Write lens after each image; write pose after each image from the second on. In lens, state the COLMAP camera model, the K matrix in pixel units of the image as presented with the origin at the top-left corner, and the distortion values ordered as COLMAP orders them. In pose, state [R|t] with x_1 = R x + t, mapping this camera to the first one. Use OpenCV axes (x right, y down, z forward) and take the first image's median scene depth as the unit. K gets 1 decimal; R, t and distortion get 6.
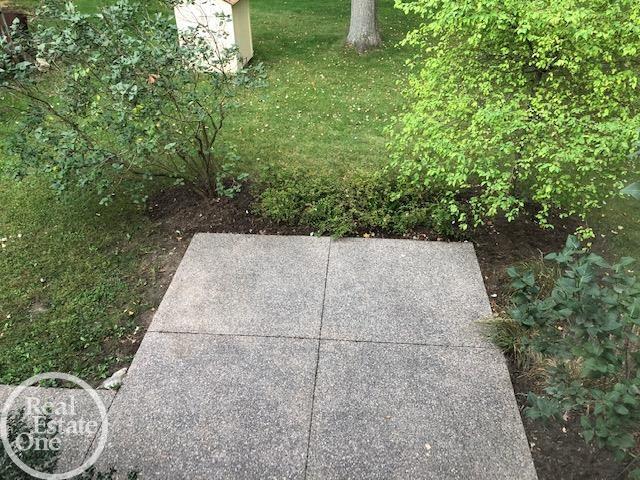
lens RADIAL K [[518.5, 0, 318.1], [0, 518.5, 229.5], [0, 0, 1]] dist [0.028377, -0.049339]
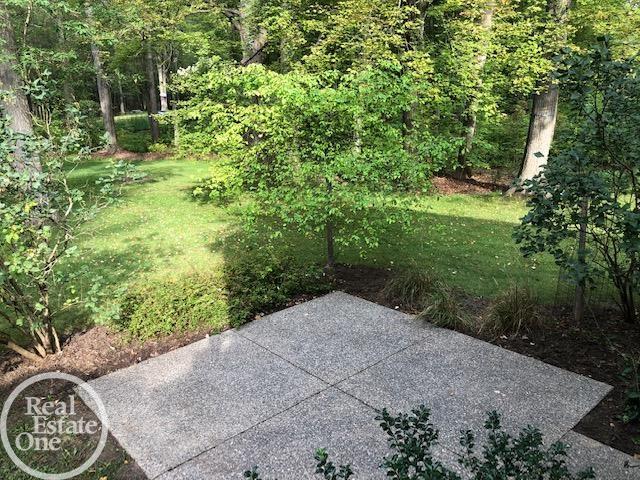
lens RADIAL K [[518.5, 0, 318.1], [0, 518.5, 229.5], [0, 0, 1]] dist [0.028377, -0.049339]
pose [[0.698697, -0.190013, 0.689723, -0.560301], [0.426980, 0.884307, -0.188916, 0.117922], [-0.574030, 0.426493, 0.698994, 0.218690]]
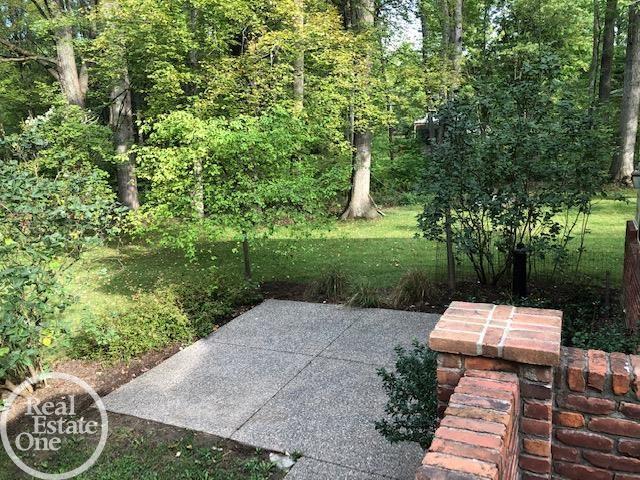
lens RADIAL K [[518.5, 0, 318.1], [0, 518.5, 229.5], [0, 0, 1]] dist [0.028377, -0.049339]
pose [[0.374582, -0.185681, 0.908411, -0.945115], [0.577392, 0.813300, -0.071847, 0.056601], [-0.725470, 0.551422, 0.411858, 0.317865]]
